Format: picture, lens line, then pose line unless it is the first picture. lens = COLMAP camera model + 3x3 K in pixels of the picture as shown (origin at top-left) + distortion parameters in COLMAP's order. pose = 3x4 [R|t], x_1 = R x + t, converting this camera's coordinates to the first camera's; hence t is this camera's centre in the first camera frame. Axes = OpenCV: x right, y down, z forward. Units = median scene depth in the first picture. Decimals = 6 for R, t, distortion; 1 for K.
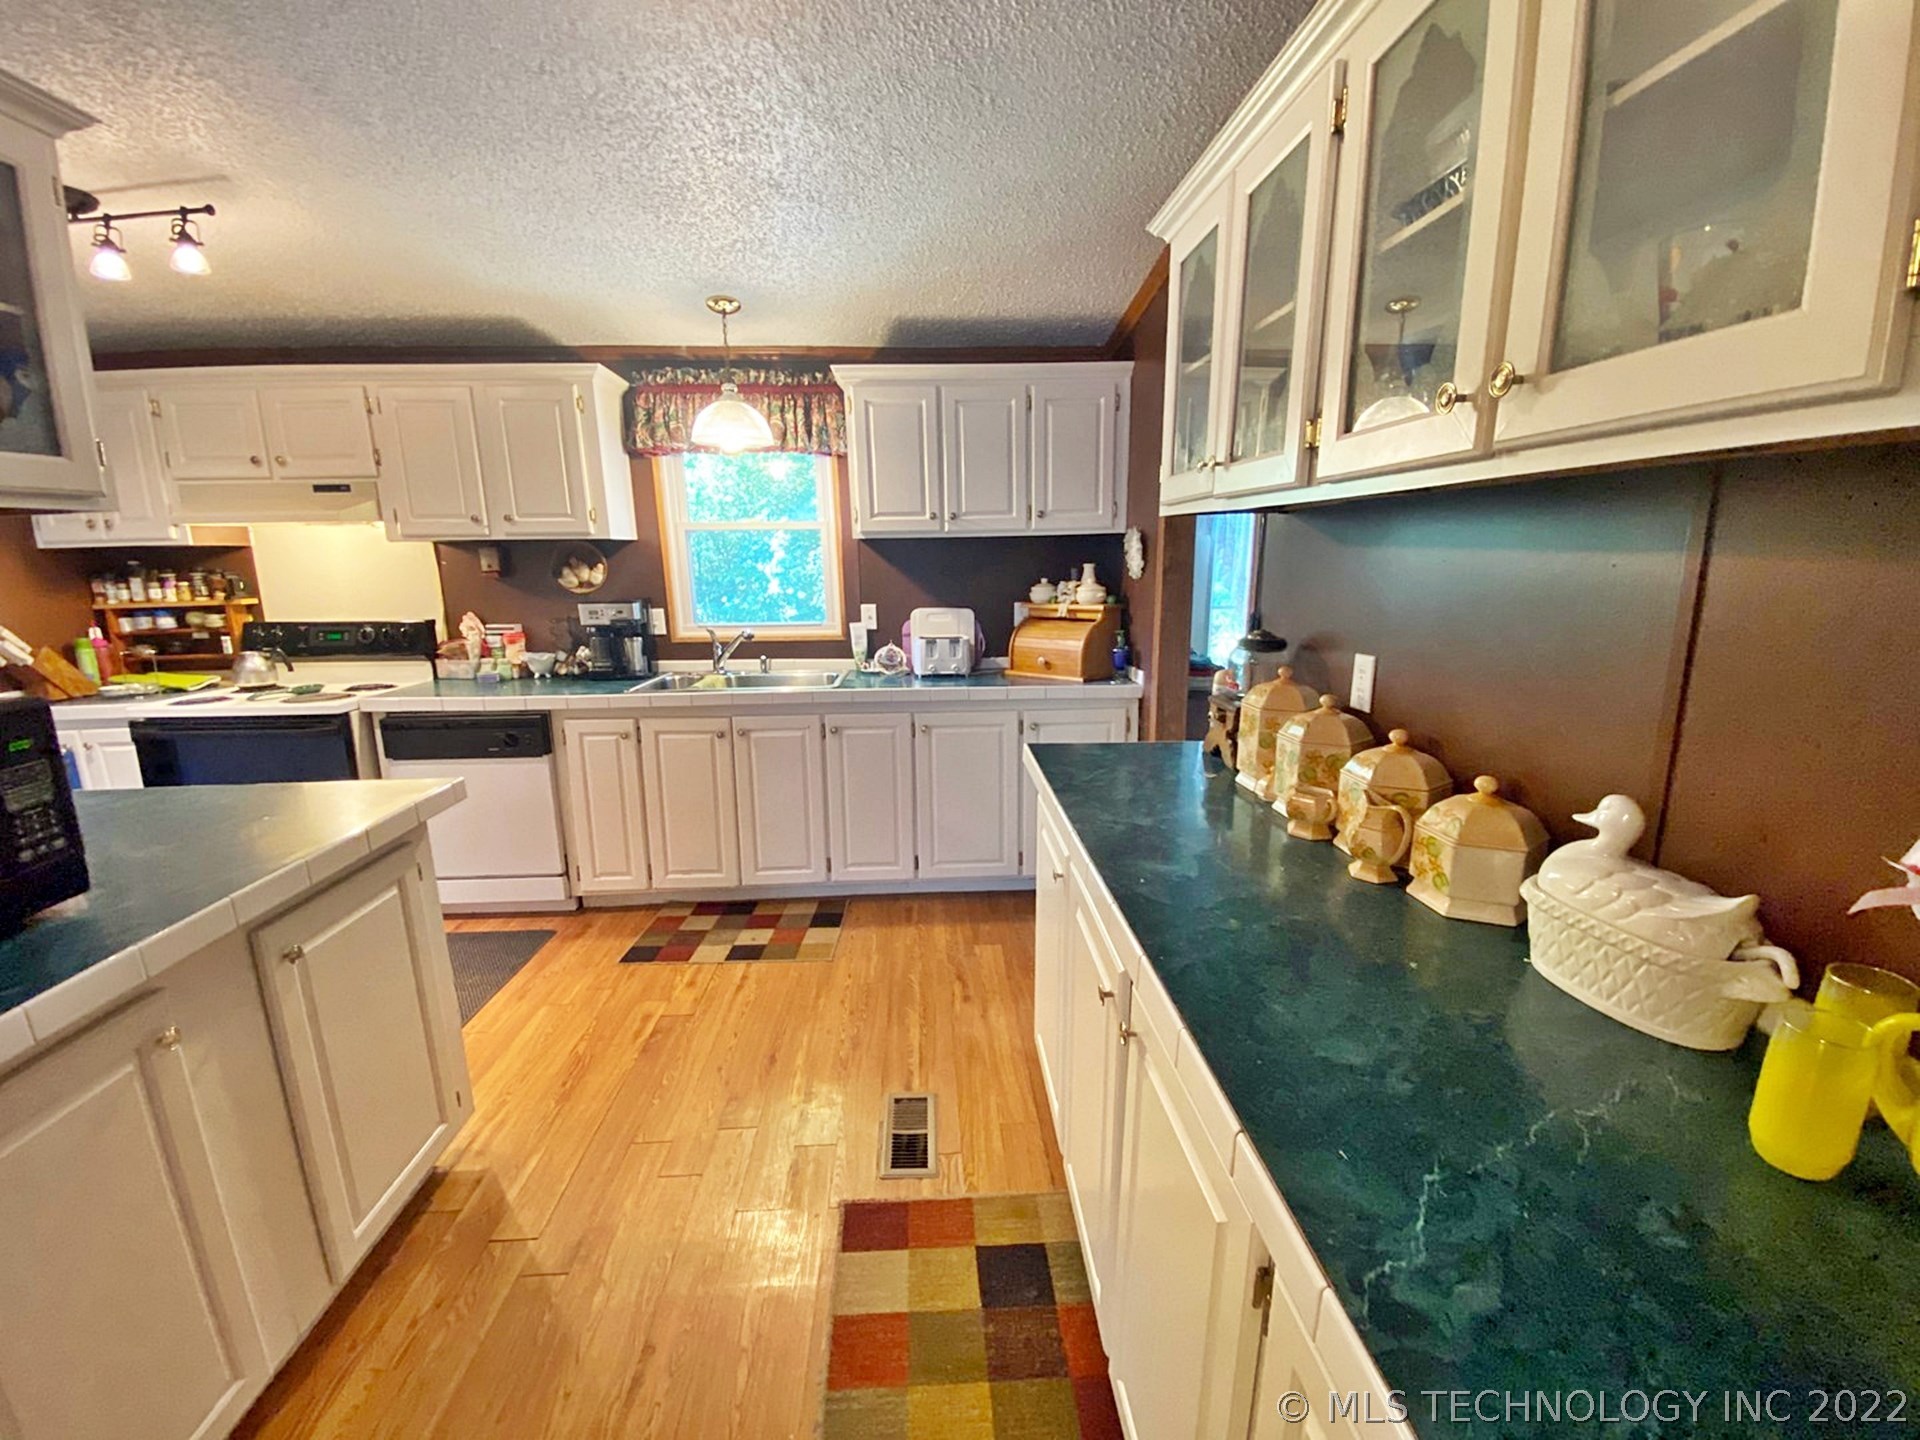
lens RADIAL K [[771.5, 0, 962.8], [0, 771.5, 726.0], [0, 0, 1]] dist [0.000968, -0.011270]
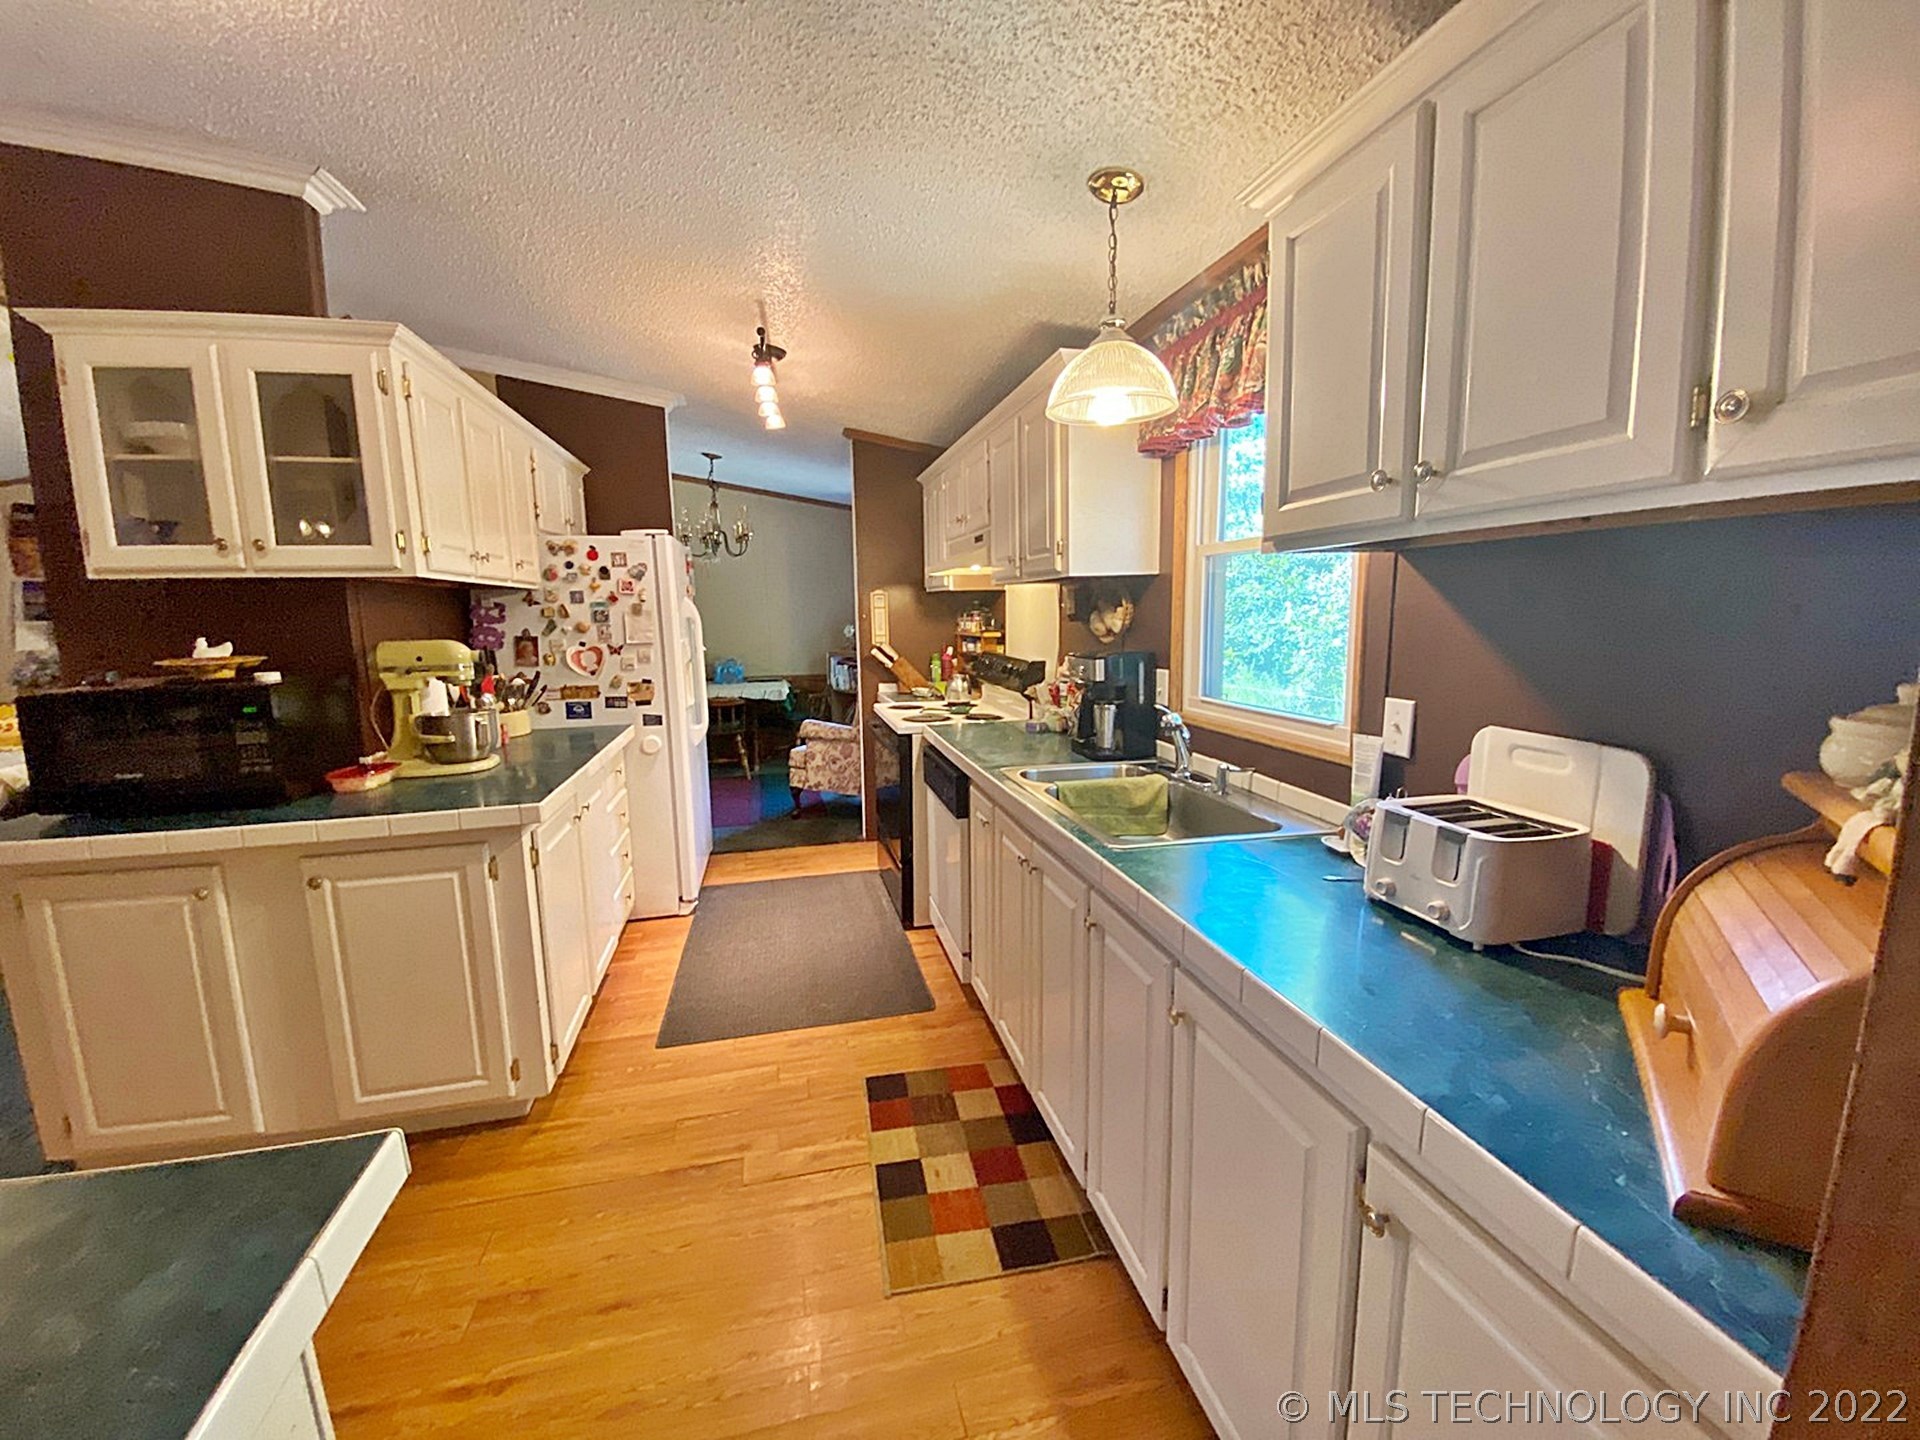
lens RADIAL K [[758.7, 0, 976.1], [0, 758.7, 709.7], [0, 0, 1]] dist [-0.001323, -0.010481]
pose [[0.196462, 0.136455, -0.970970, 0.278971], [-0.197156, 0.975541, 0.097205, -0.161694], [0.960485, 0.172335, 0.218560, 0.741899]]
